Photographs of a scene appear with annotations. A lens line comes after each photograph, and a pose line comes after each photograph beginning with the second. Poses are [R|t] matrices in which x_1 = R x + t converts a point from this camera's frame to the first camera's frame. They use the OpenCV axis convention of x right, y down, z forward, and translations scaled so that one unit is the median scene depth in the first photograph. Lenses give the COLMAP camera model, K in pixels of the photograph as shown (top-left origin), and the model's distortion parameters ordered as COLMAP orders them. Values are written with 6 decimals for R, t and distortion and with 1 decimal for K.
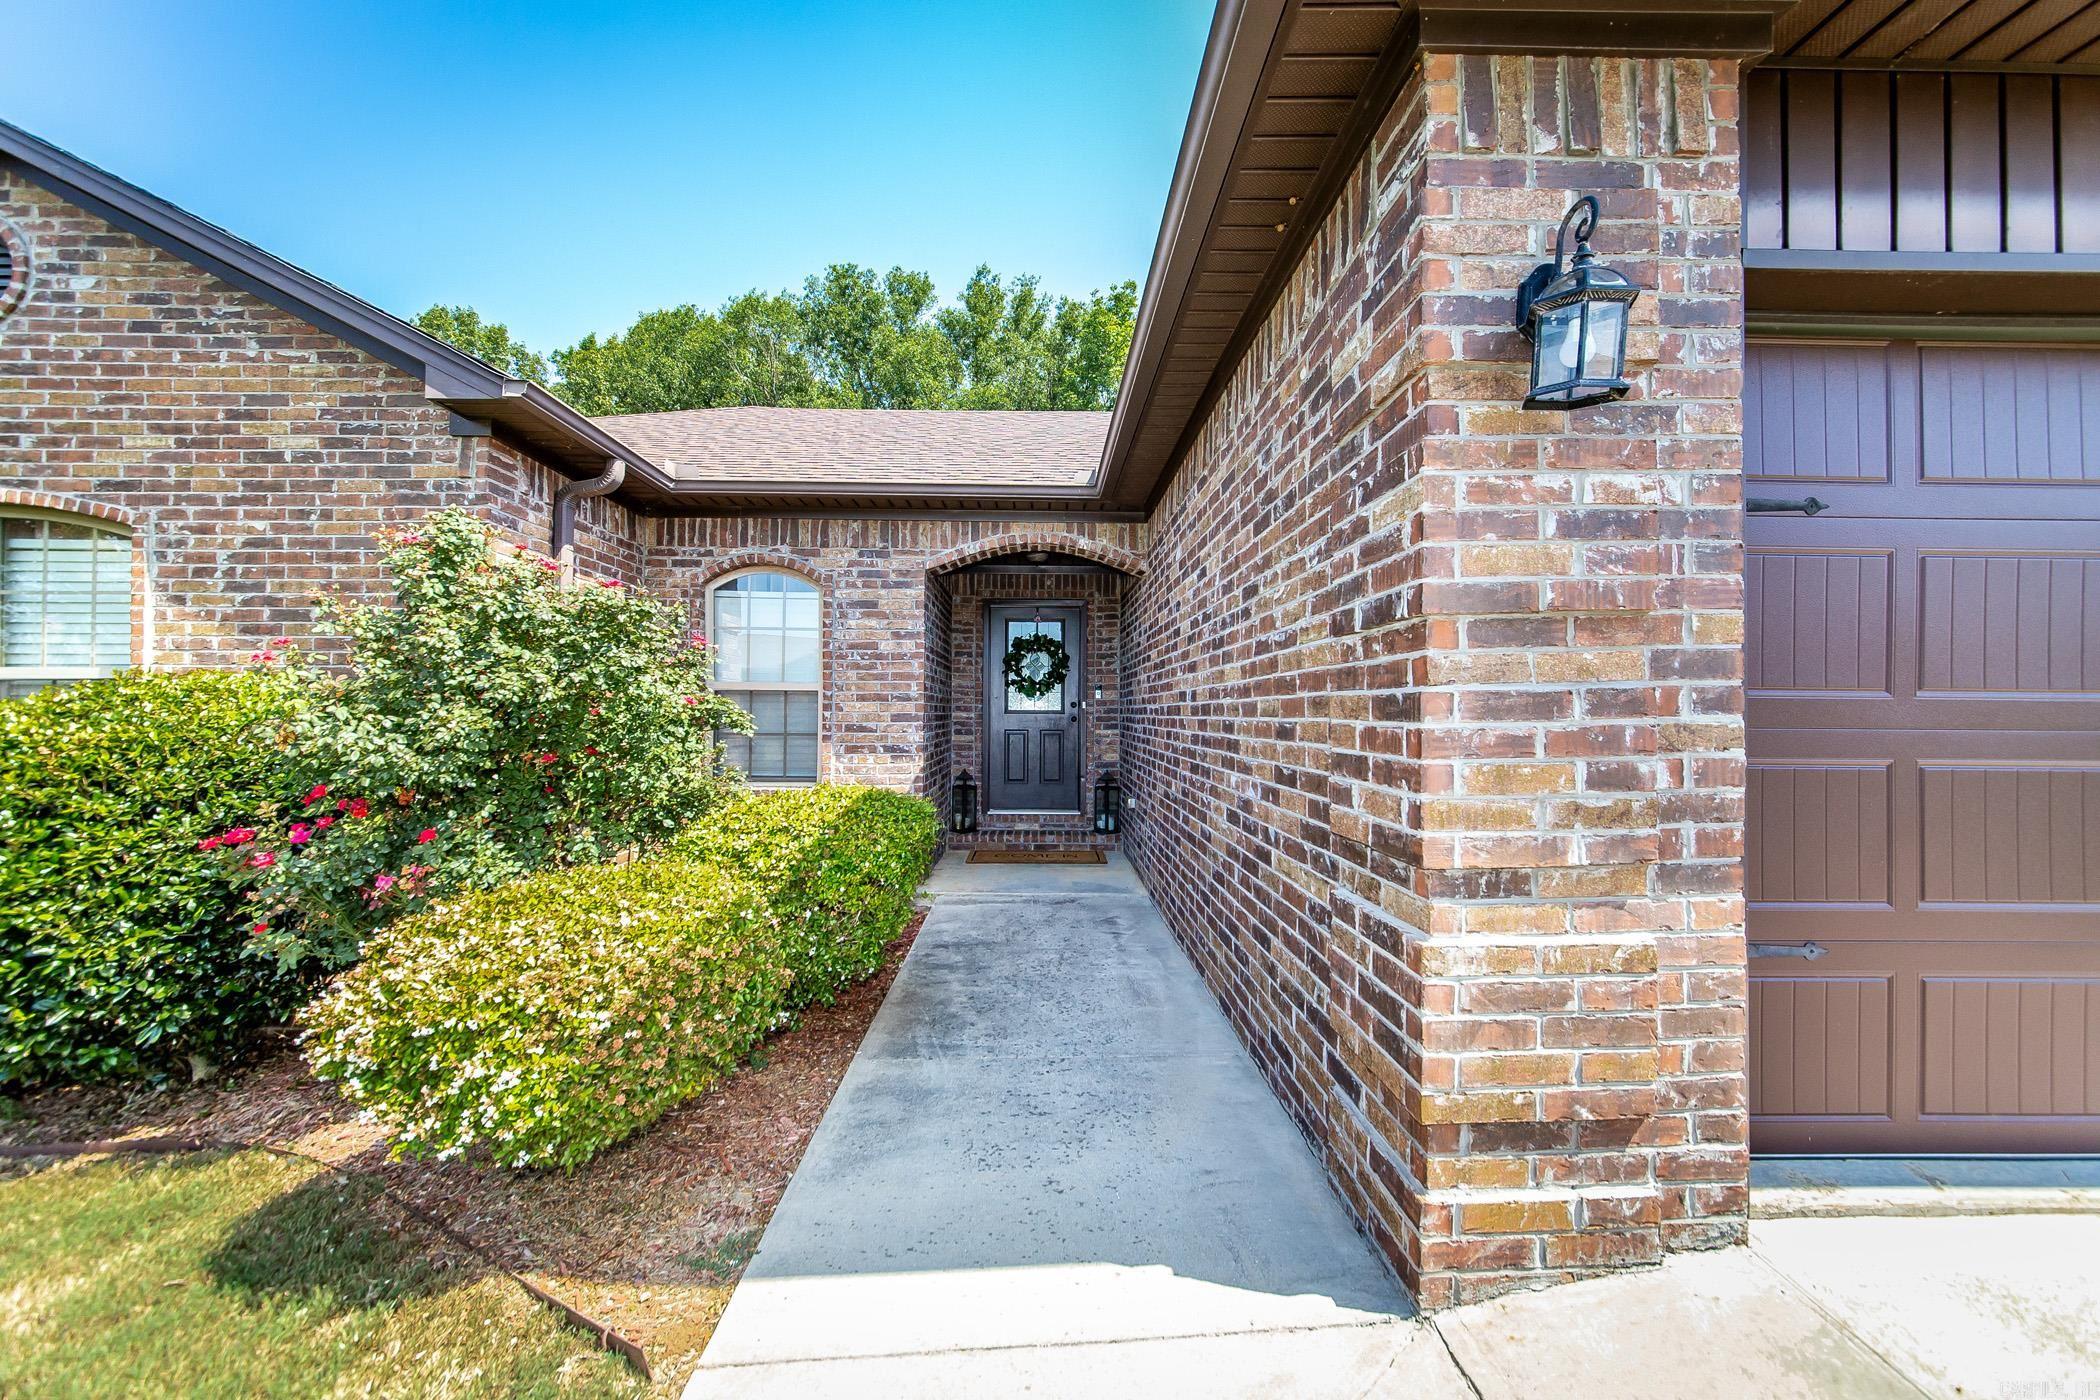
lens RADIAL K [[785.4, 0, 1042.8], [0, 785.4, 702.2], [0, 0, 1]] dist [-0.014228, 0.004788]
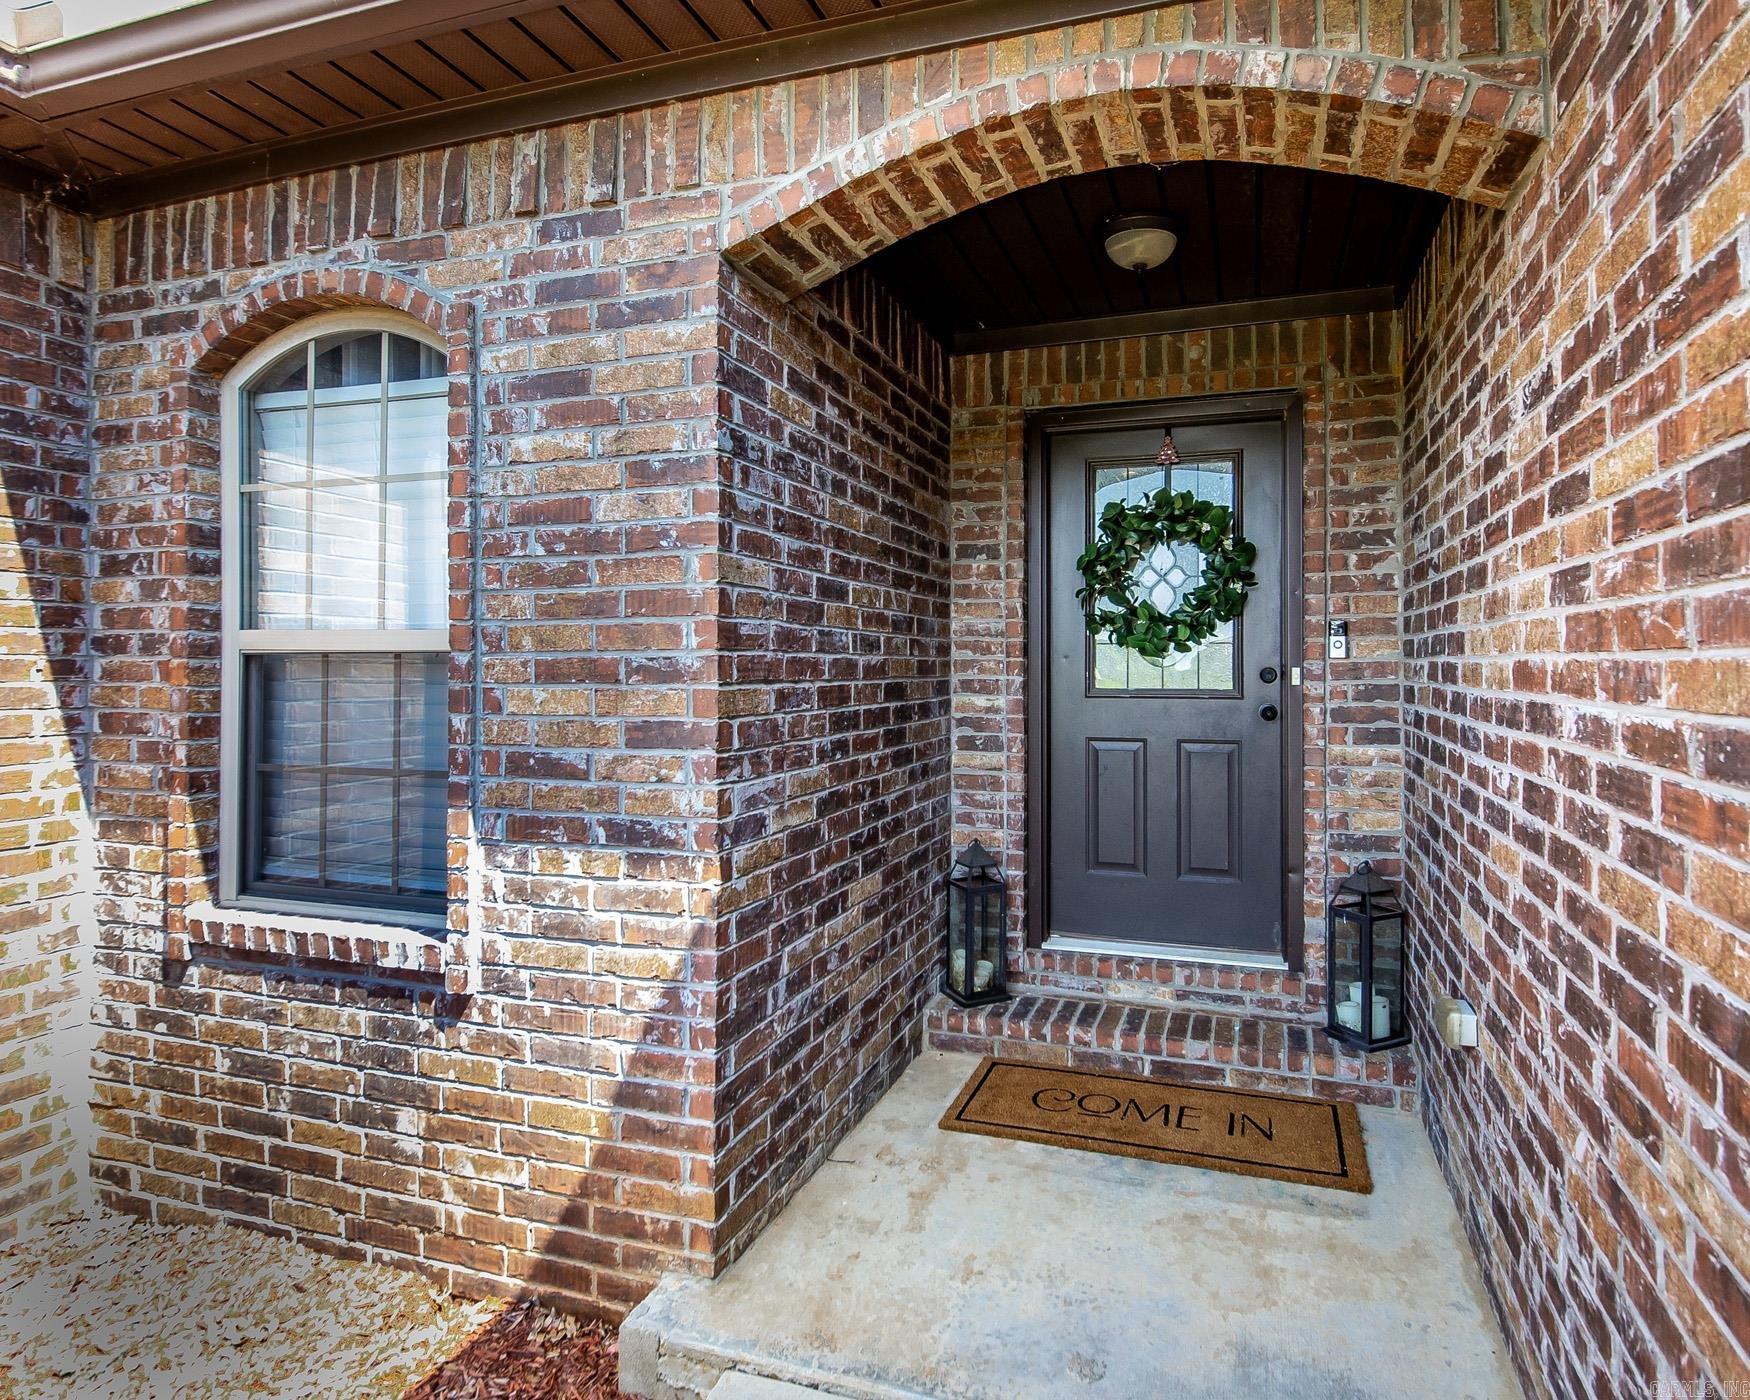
lens RADIAL K [[982.8, 0, 928.1], [0, 982.8, 660.2], [0, 0, 1]] dist [-0.004225, -0.000988]
pose [[0.945867, -0.008453, -0.324444, 0.051527], [0.010925, 0.999924, 0.005799, -0.011394], [0.324370, -0.009030, 0.945887, 0.677020]]
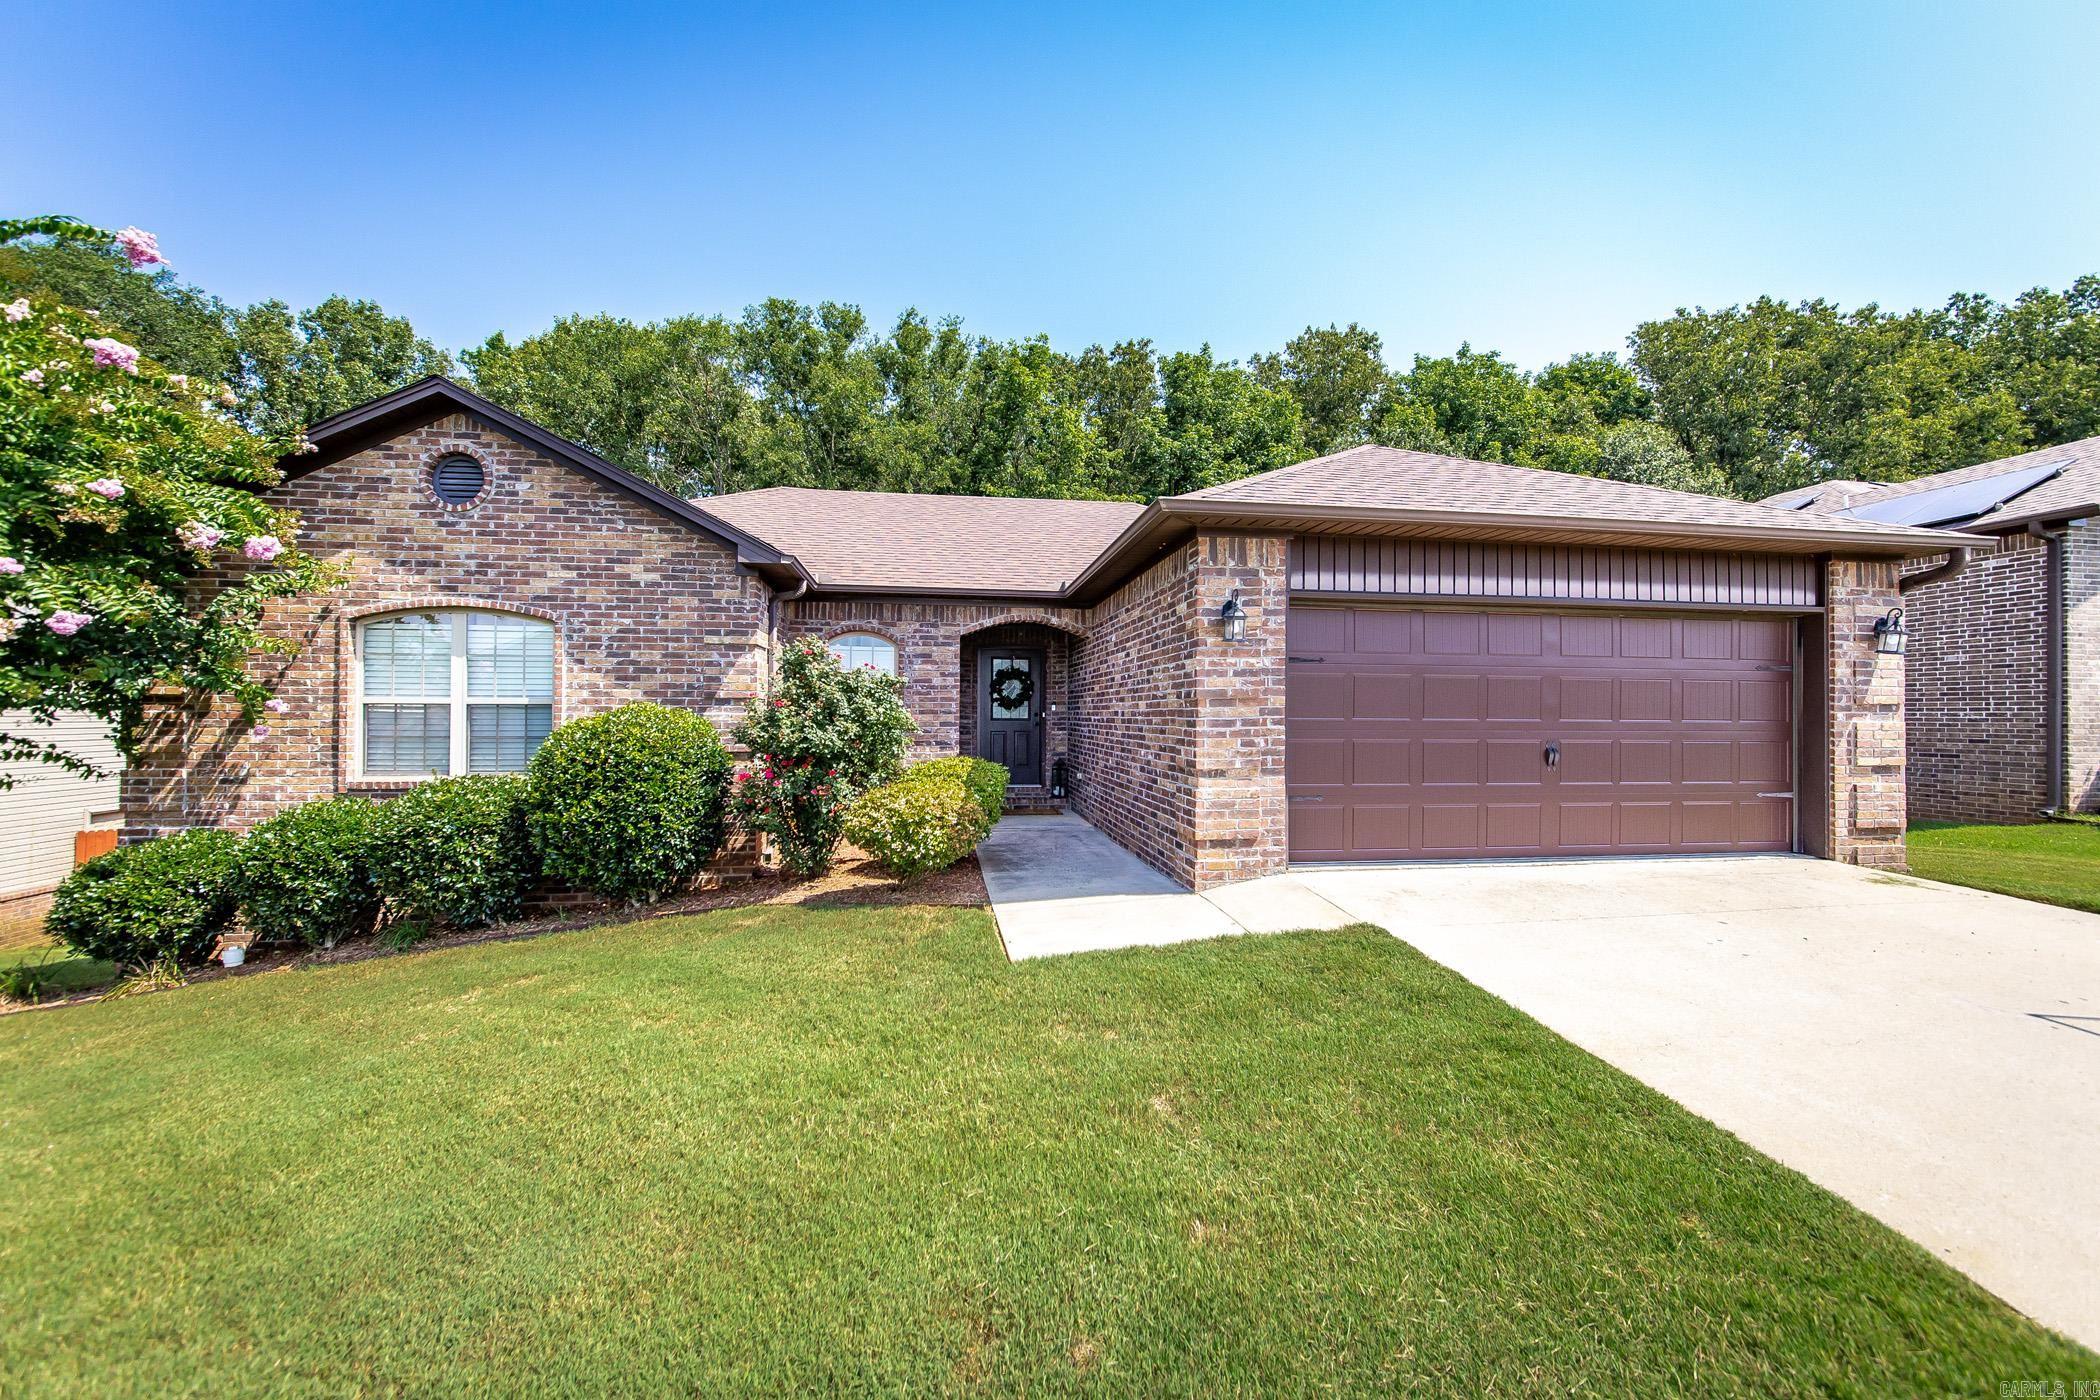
lens RADIAL K [[803.9, 0, 1046.8], [0, 803.9, 708.2], [0, 0, 1]] dist [-0.008814, 0.000025]
pose [[0.991599, 0.000770, 0.129345, -0.192149], [-0.001540, 0.999982, 0.005859, -0.024772], [-0.129338, -0.006009, 0.991582, -0.735744]]
